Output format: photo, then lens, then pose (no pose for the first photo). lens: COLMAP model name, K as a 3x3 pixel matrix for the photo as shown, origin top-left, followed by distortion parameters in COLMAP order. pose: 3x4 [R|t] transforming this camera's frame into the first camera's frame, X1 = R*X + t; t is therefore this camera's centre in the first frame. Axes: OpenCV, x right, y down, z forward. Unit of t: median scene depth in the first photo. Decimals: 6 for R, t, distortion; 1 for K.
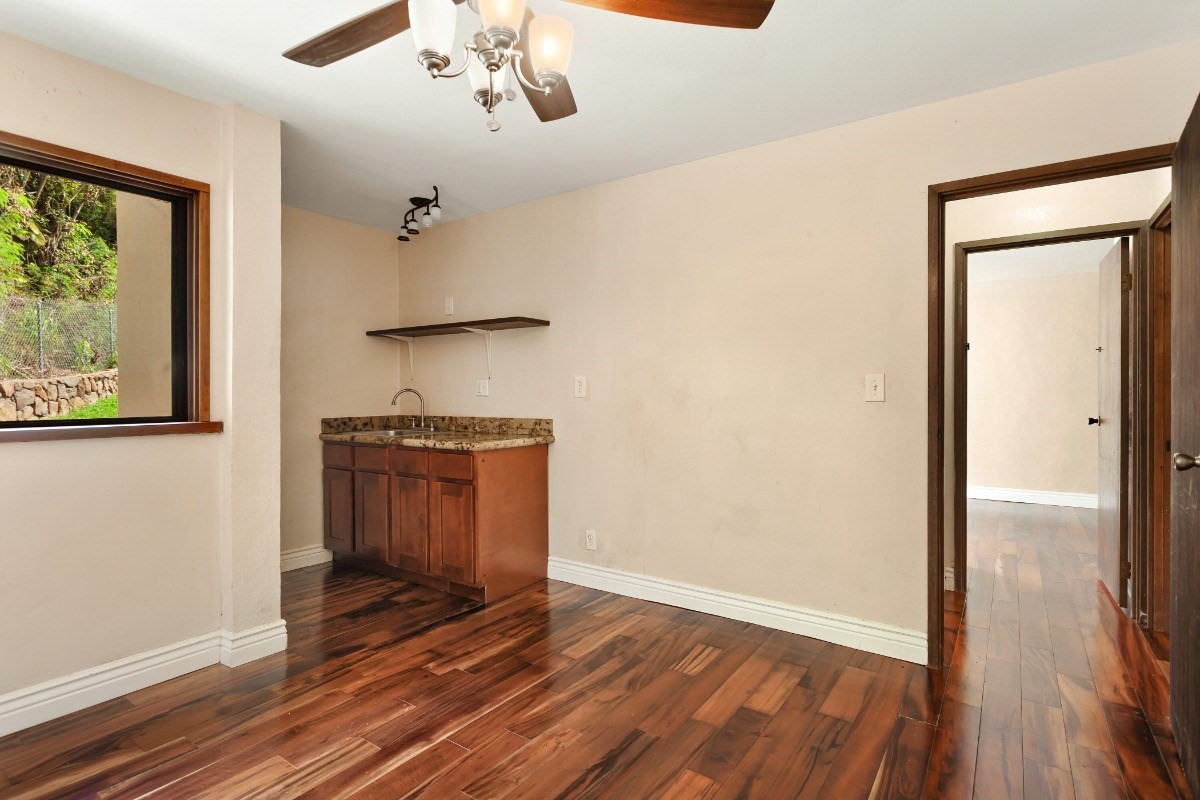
lens RADIAL K [[591.9, 0, 604.5], [0, 591.9, 398.3], [0, 0, 1]] dist [-0.003318, -0.000311]
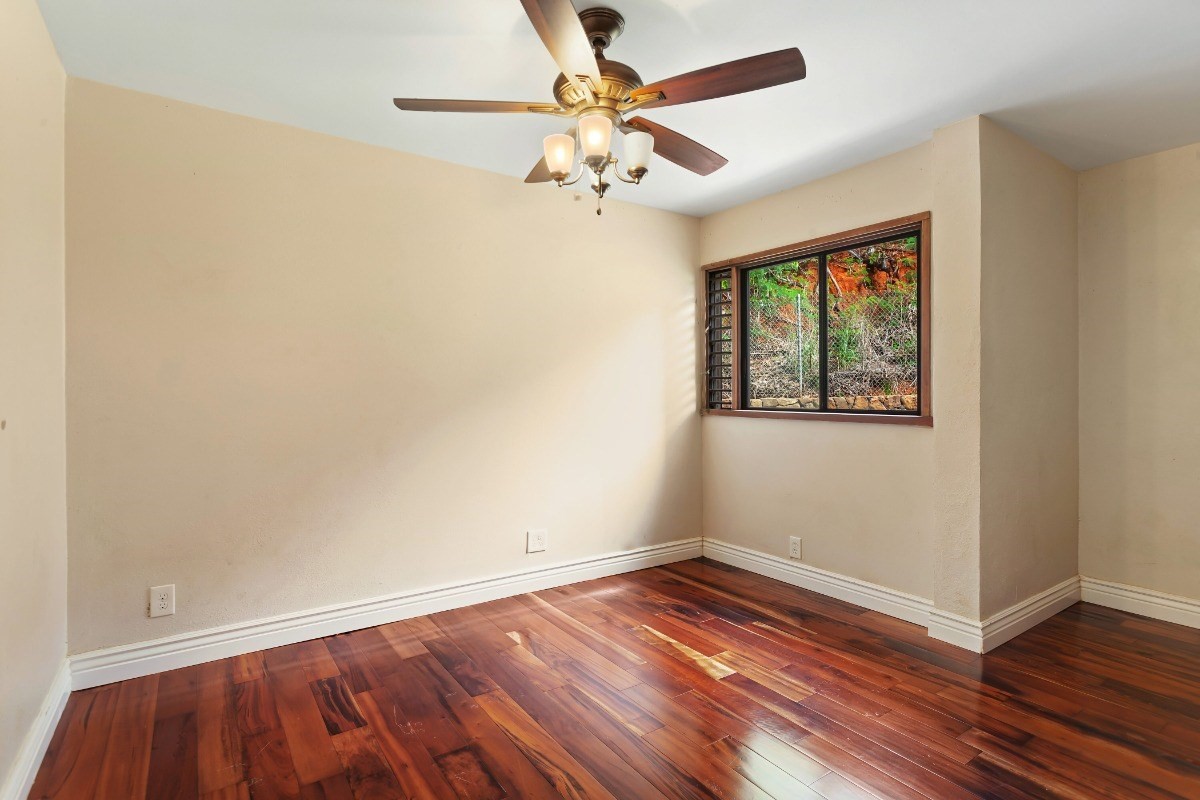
lens RADIAL K [[591.9, 0, 604.5], [0, 591.9, 398.3], [0, 0, 1]] dist [-0.003318, -0.000311]
pose [[-0.356159, 0.009275, -0.934380, 0.655927], [-0.008108, 0.999882, 0.013016, -0.005891], [0.934390, 0.012212, -0.356041, 0.843757]]
